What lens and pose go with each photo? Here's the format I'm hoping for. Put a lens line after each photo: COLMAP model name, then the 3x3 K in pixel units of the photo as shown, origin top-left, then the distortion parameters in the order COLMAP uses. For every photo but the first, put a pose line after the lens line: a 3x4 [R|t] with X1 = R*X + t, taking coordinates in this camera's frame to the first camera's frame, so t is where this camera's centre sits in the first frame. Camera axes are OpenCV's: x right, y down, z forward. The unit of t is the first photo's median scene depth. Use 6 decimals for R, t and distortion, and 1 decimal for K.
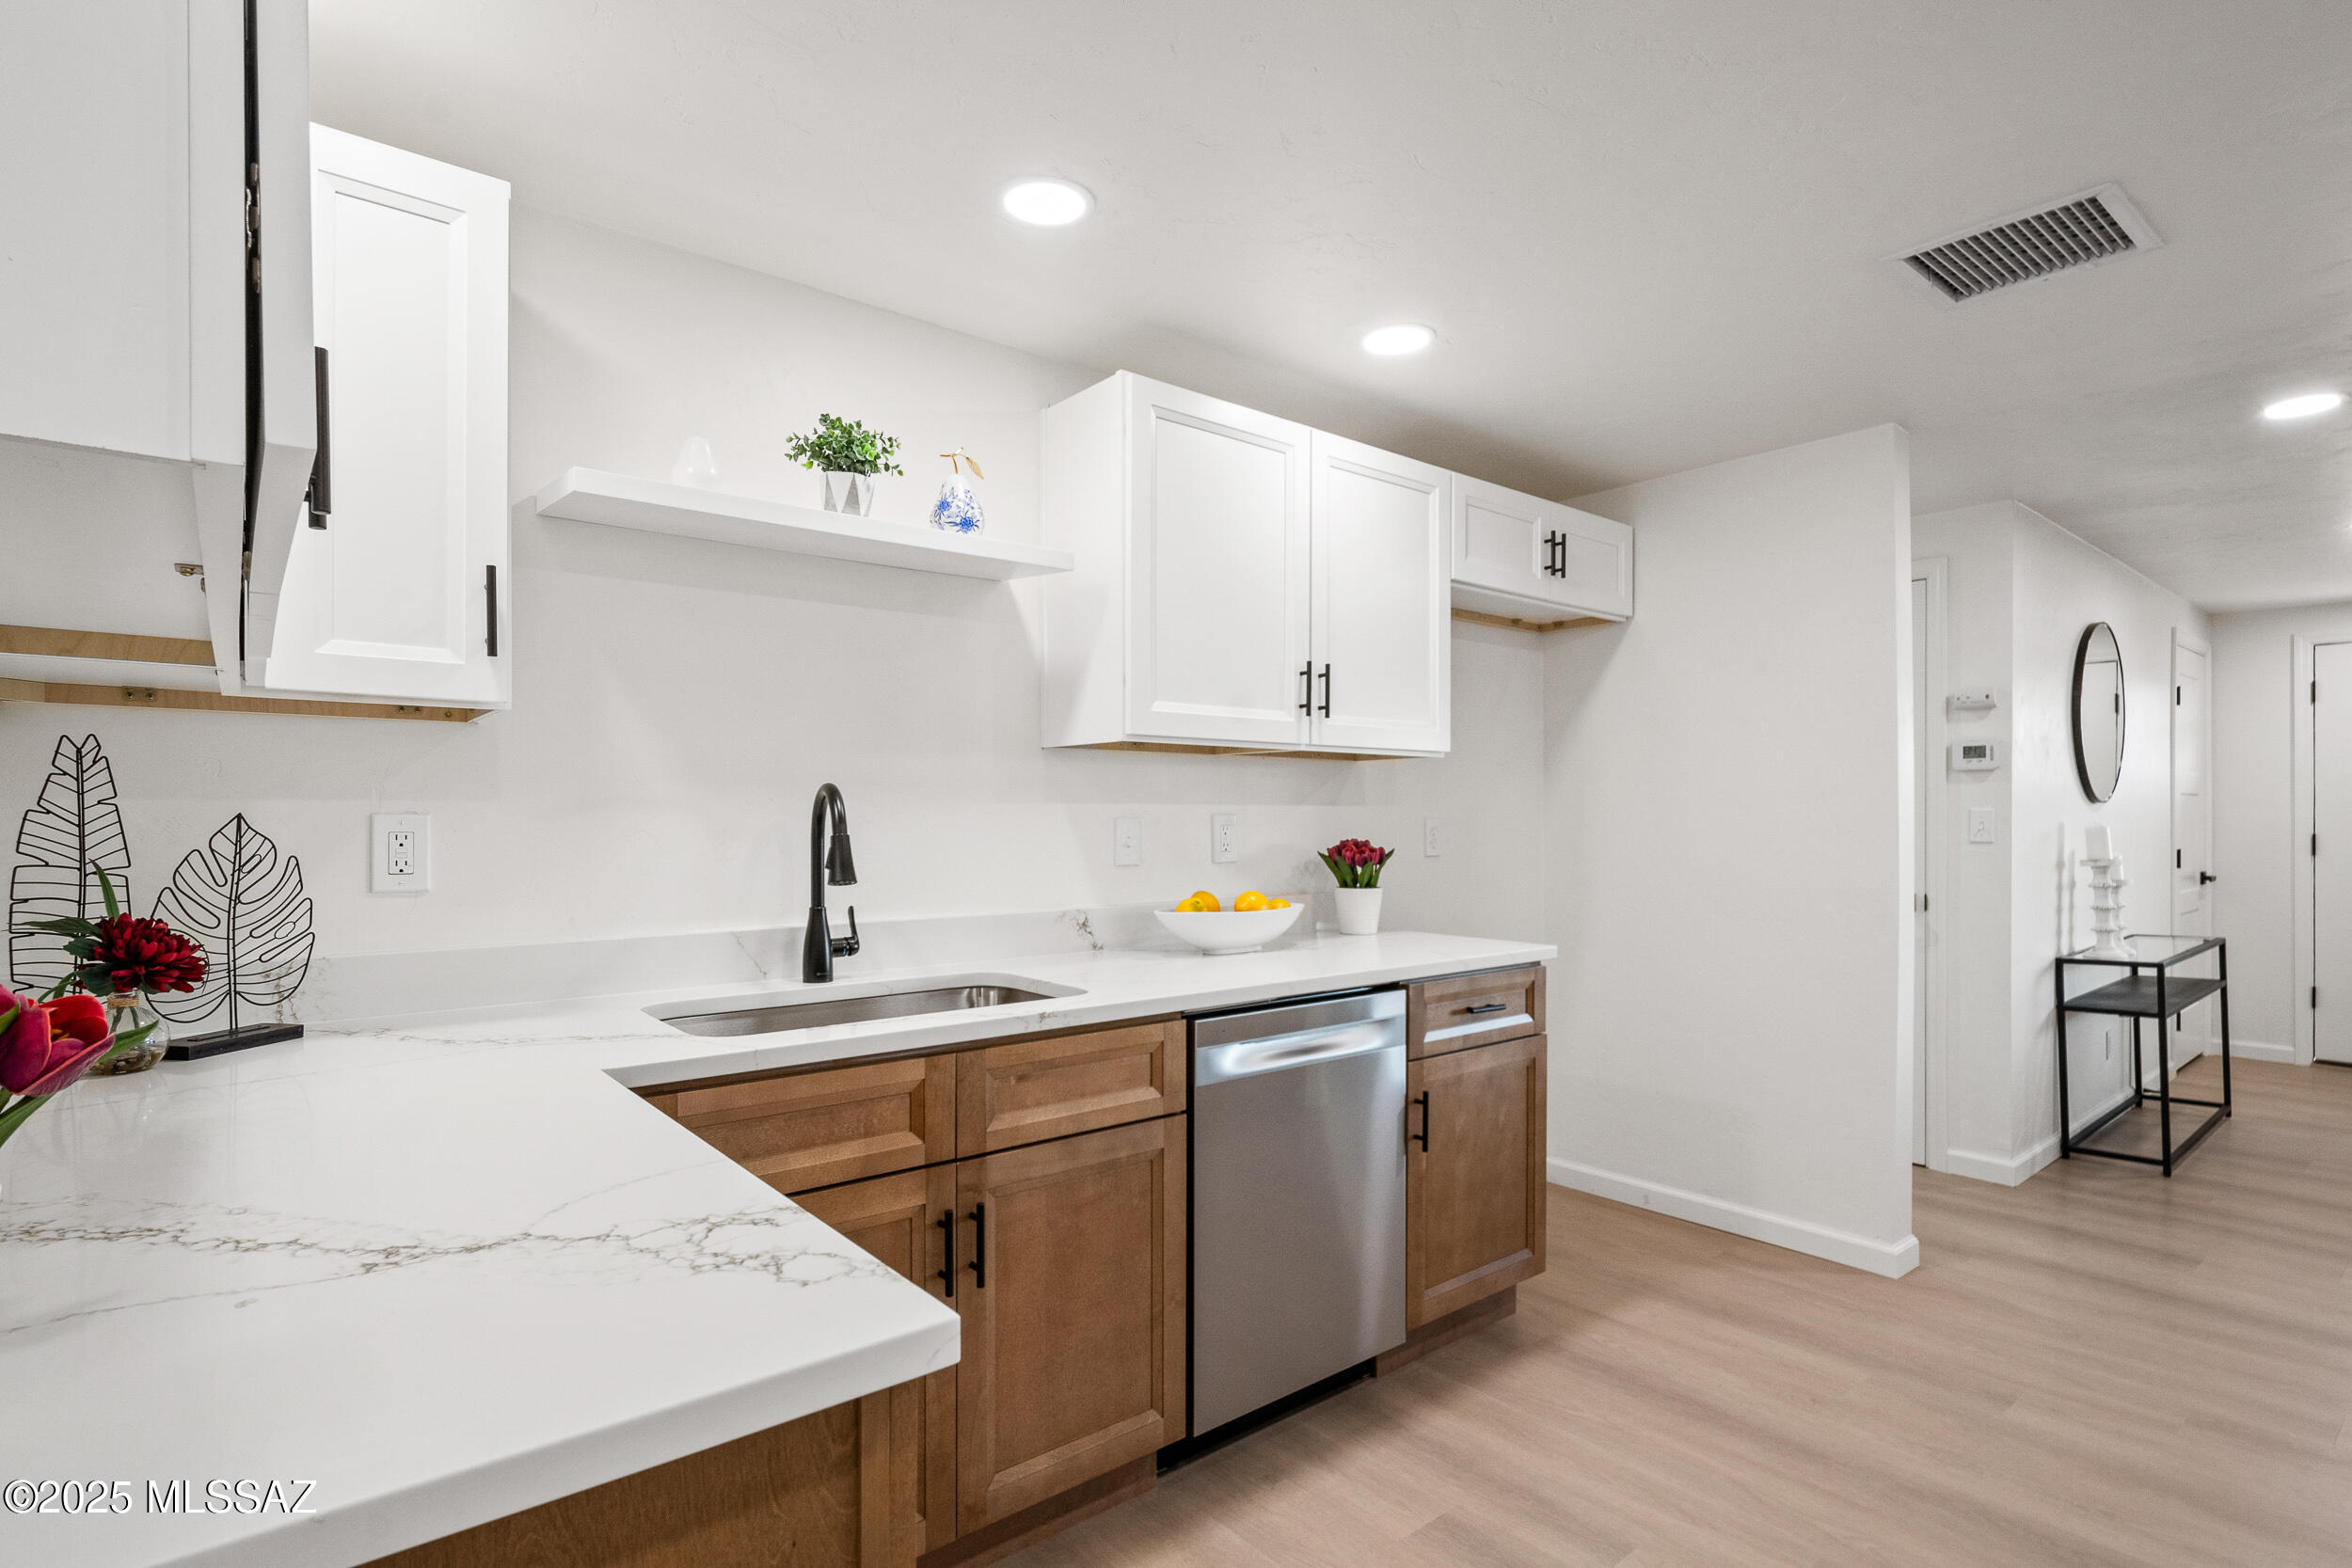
lens RADIAL K [[1151.3, 0, 1173.3], [0, 1151.3, 820.8], [0, 0, 1]] dist [-0.001512, -0.000590]
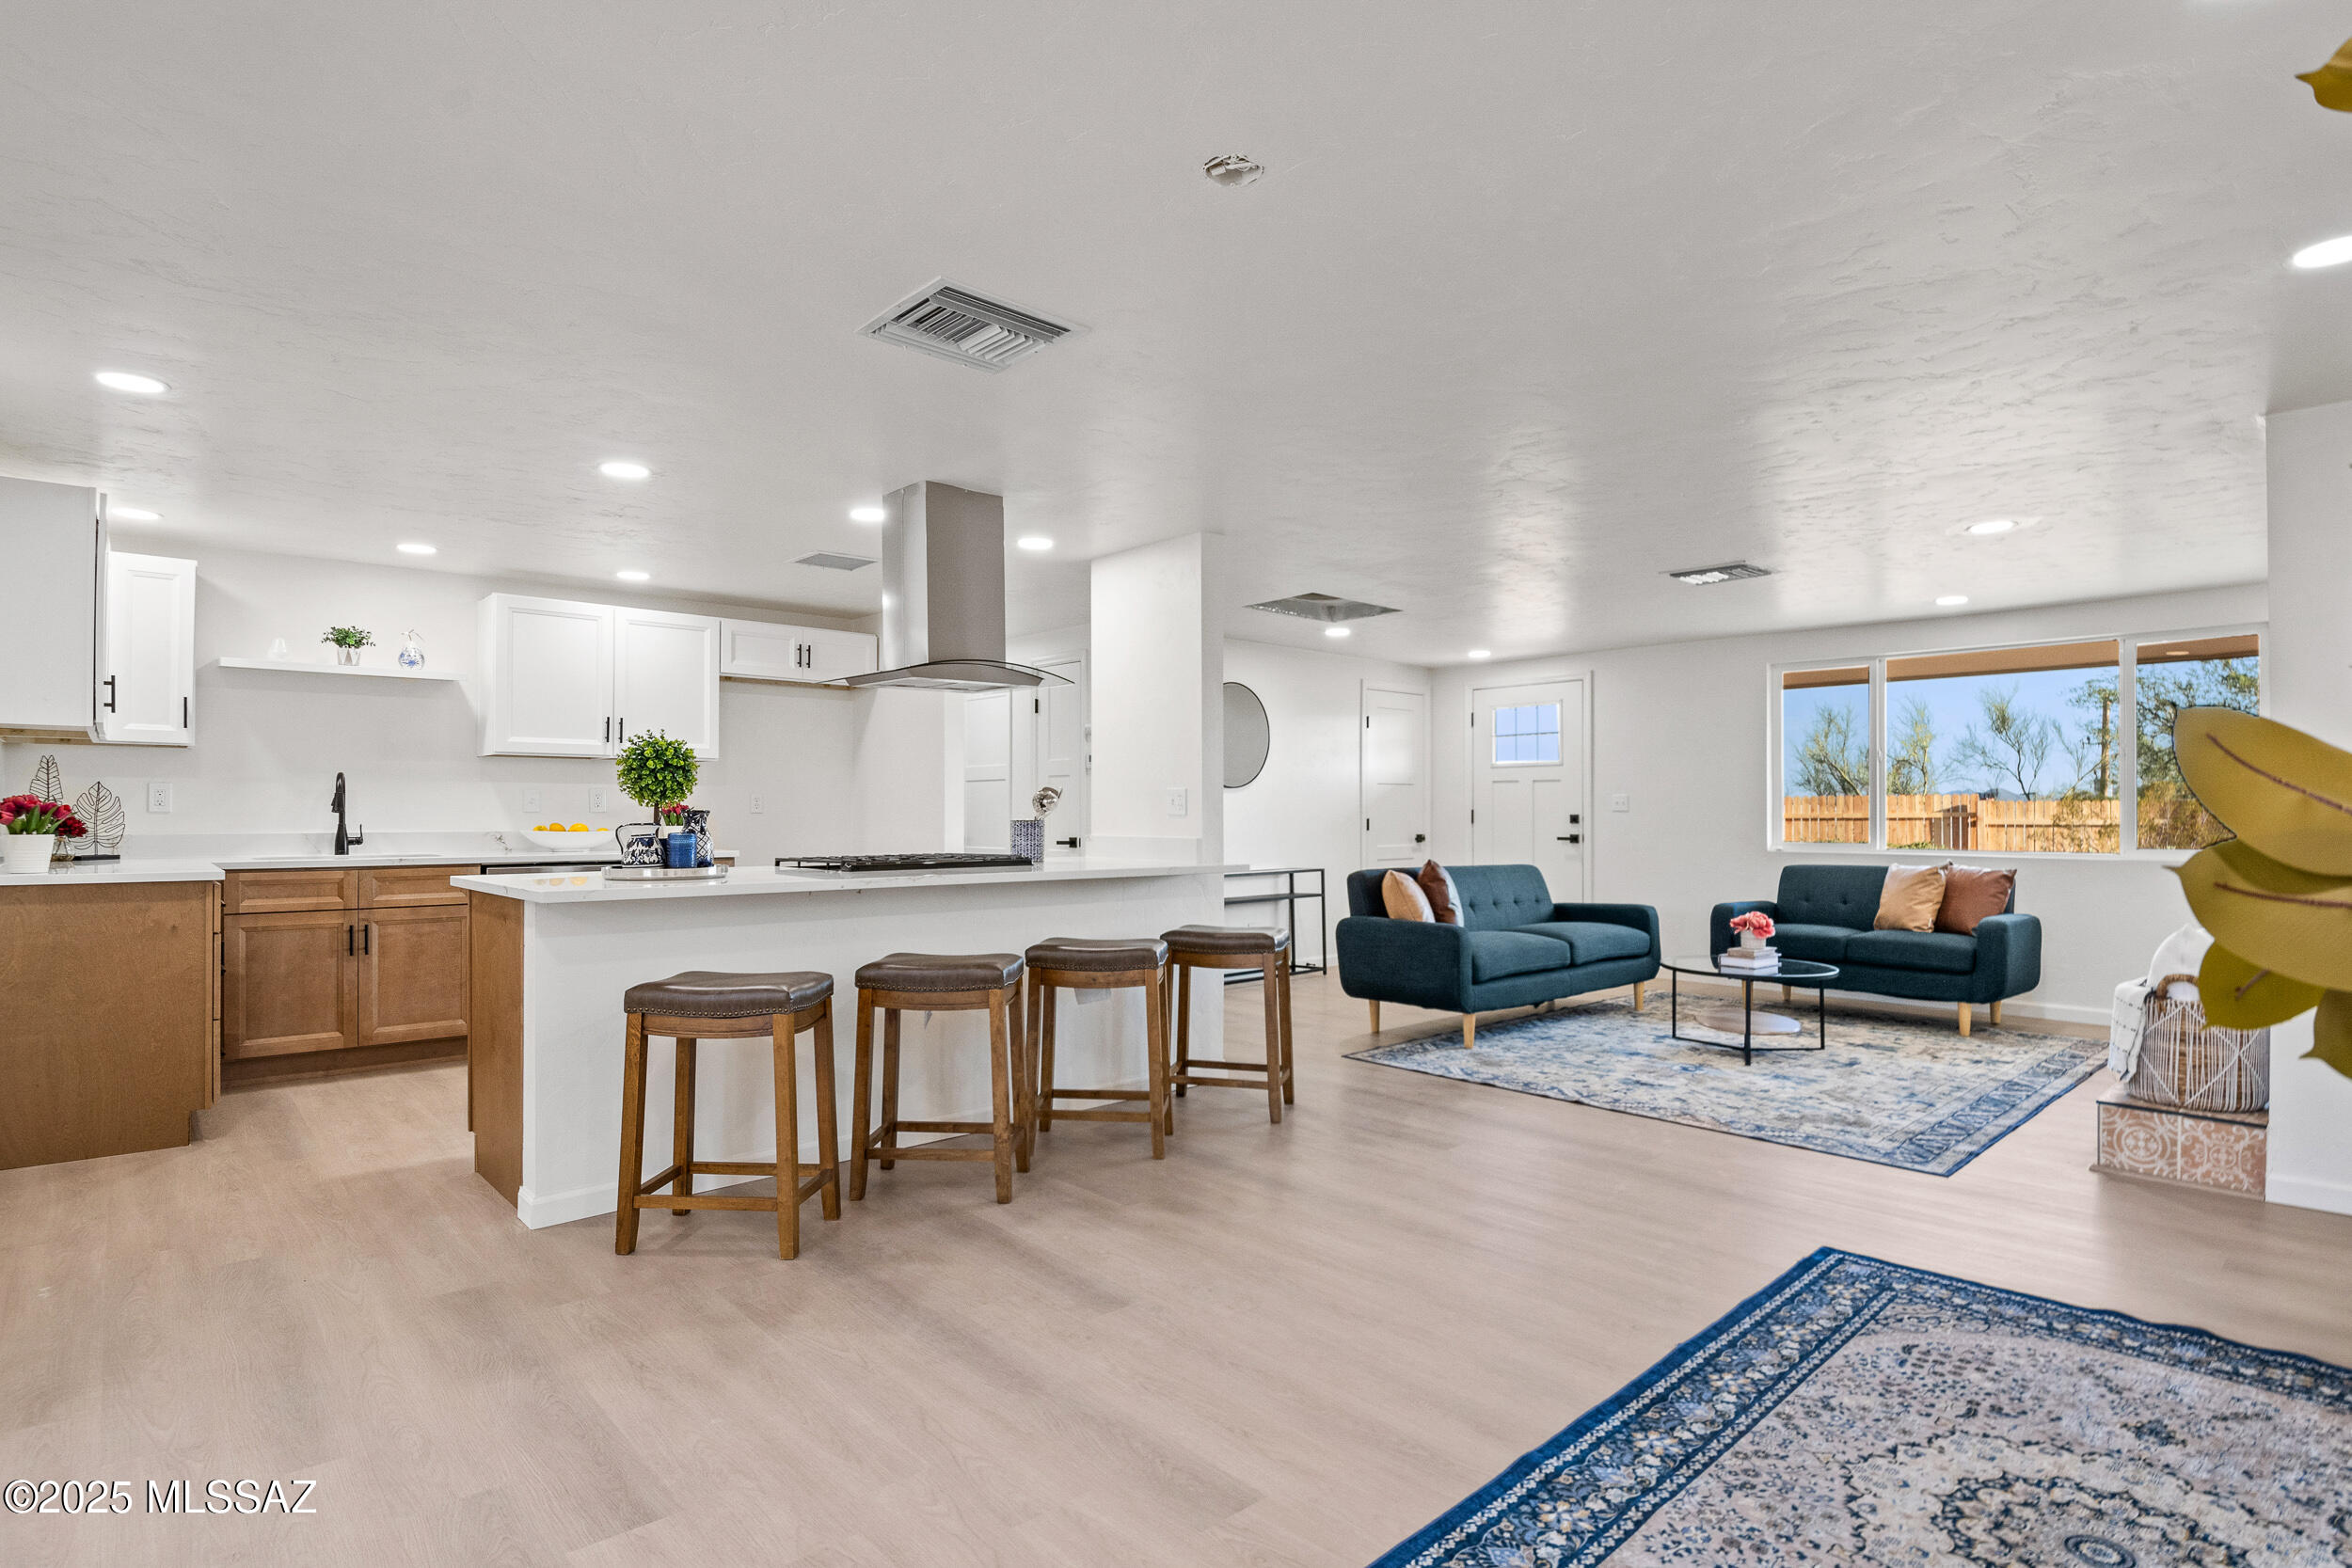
lens RADIAL K [[1185.7, 0, 1181.4], [0, 1185.7, 803.3], [0, 0, 1]] dist [-0.000923, -0.021257]
pose [[0.998748, 0.003599, 0.049903, 1.334144], [-0.003153, 0.999954, -0.009011, 0.049450], [-0.049933, 0.008843, 0.998713, -1.565420]]
